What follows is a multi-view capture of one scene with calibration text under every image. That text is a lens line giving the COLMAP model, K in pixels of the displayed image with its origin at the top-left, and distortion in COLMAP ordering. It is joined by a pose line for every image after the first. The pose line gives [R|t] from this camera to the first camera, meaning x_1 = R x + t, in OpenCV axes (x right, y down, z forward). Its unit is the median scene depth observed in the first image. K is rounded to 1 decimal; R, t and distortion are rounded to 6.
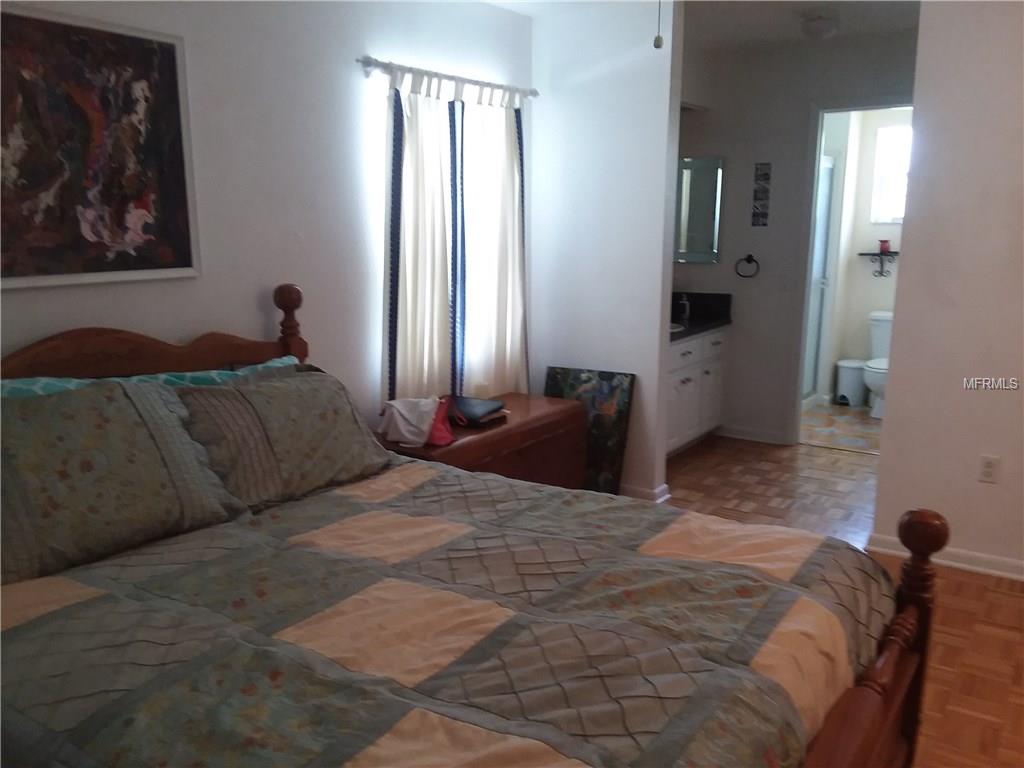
lens RADIAL K [[814.7, 0, 505.9], [0, 814.7, 389.1], [0, 0, 1]] dist [0.117930, -0.226968]
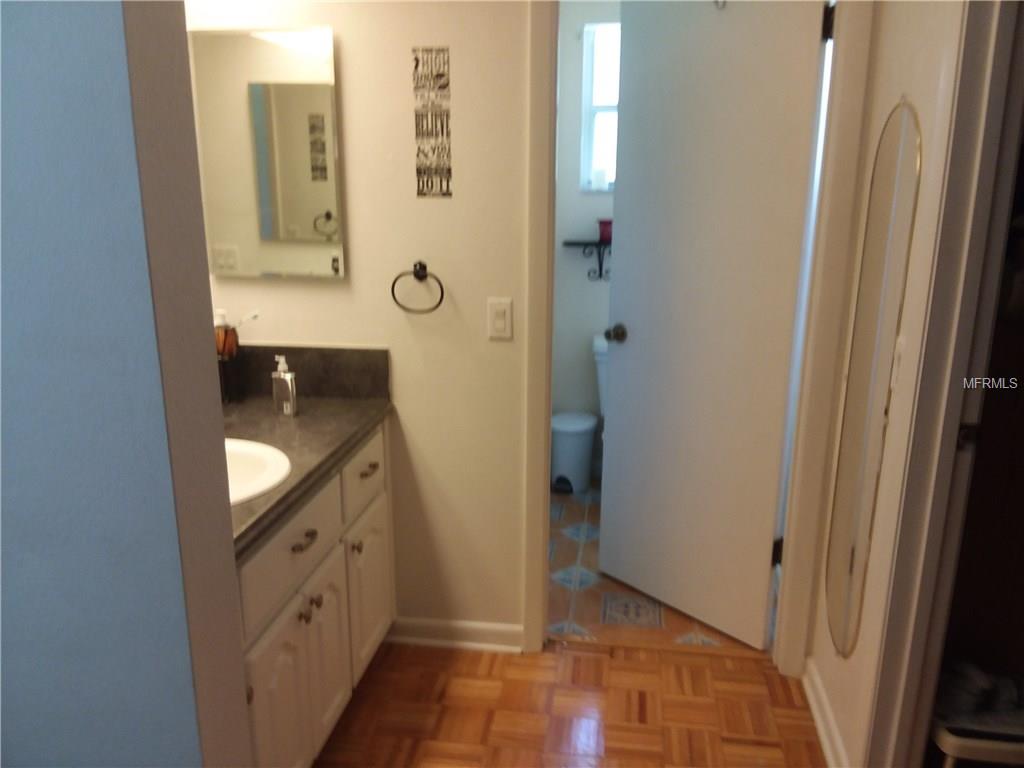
lens RADIAL K [[814.7, 0, 505.9], [0, 814.7, 389.1], [0, 0, 1]] dist [0.117930, -0.226968]
pose [[0.889500, -0.104631, 0.444794, 0.135322], [0.086477, 0.994386, 0.060978, -0.118603], [-0.448677, -0.015775, 0.893555, 0.587714]]
